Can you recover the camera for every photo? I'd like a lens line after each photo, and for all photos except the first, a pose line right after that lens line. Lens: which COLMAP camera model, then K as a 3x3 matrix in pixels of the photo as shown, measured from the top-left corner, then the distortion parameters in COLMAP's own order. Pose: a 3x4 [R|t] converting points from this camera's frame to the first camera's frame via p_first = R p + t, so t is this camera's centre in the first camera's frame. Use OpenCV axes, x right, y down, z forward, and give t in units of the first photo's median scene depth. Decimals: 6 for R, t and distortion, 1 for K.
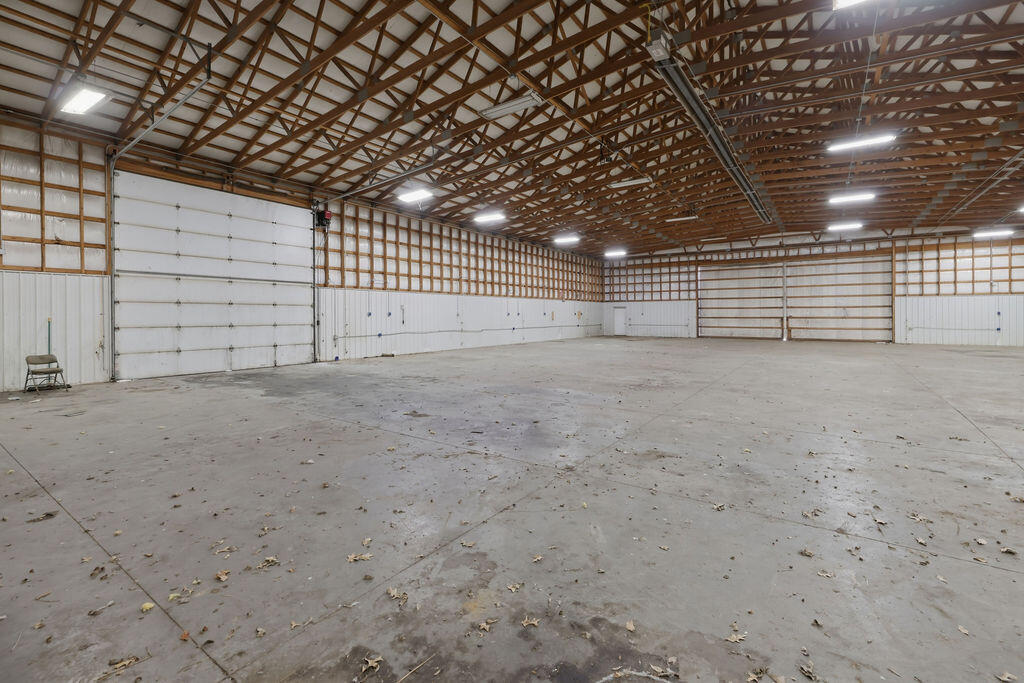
lens RADIAL K [[440.4, 0, 517.1], [0, 440.4, 317.1], [0, 0, 1]] dist [-0.004955, -0.000807]
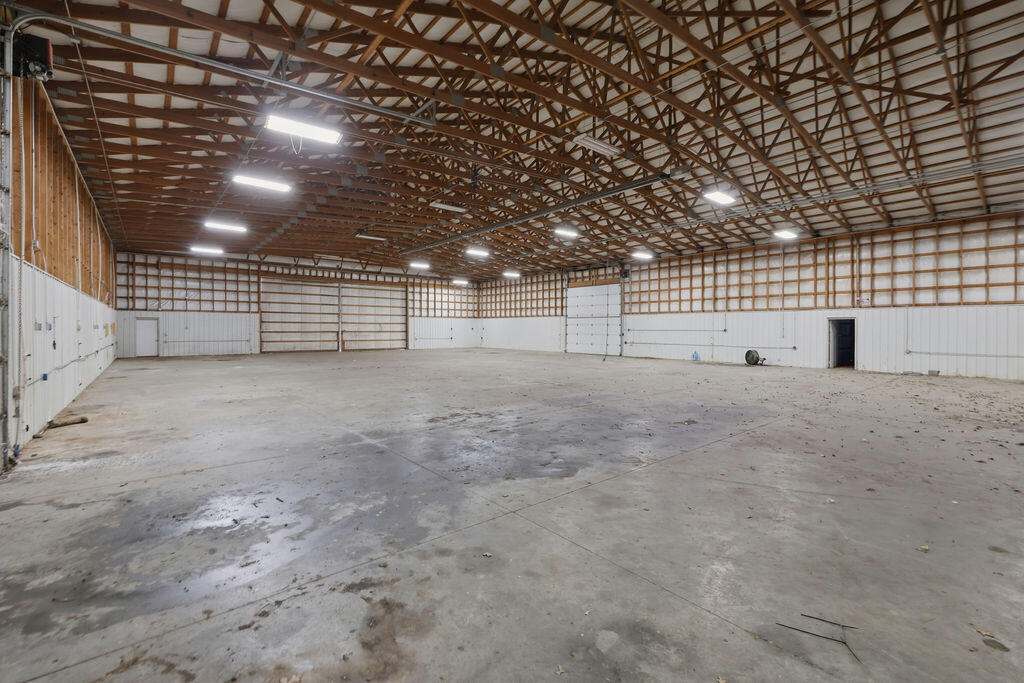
lens RADIAL K [[440.4, 0, 519.1], [0, 440.4, 336.5], [0, 0, 1]] dist [-0.004955, -0.000807]
pose [[0.261618, -0.011799, 0.965099, -0.467478], [0.000799, 0.999928, 0.012008, 0.000062], [-0.965171, -0.002370, 0.261609, 0.307492]]
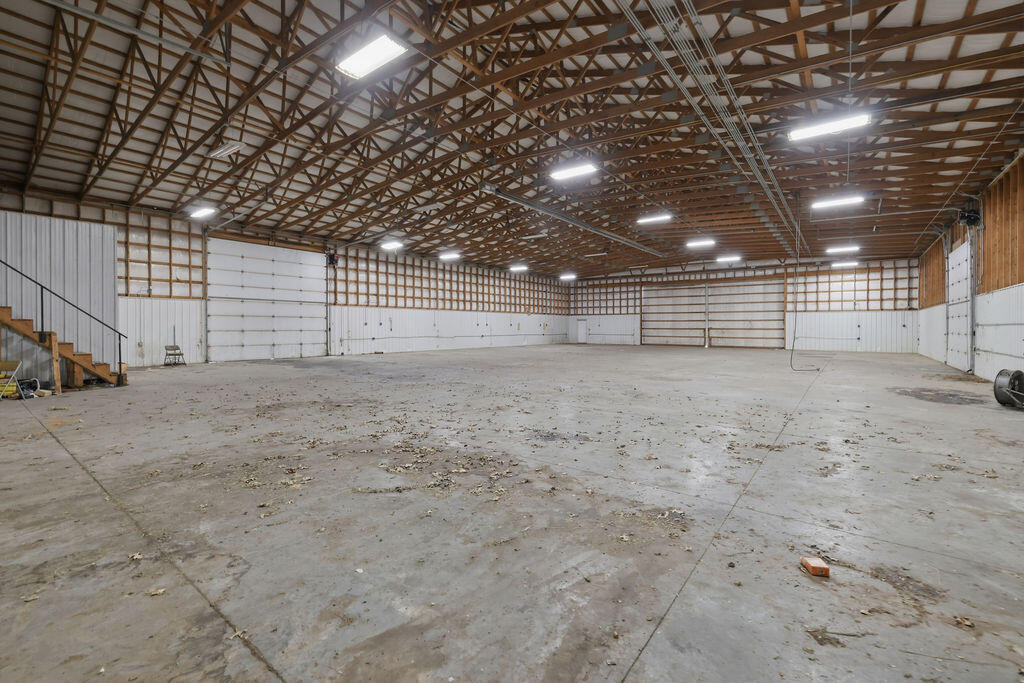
lens RADIAL K [[440.4, 0, 521.5], [0, 440.4, 332.2], [0, 0, 1]] dist [-0.004955, -0.000807]
pose [[0.998931, 0.005922, -0.045839, 0.182540], [-0.005587, 0.999957, 0.007418, 0.005273], [0.045881, -0.007154, 0.998921, -0.315898]]
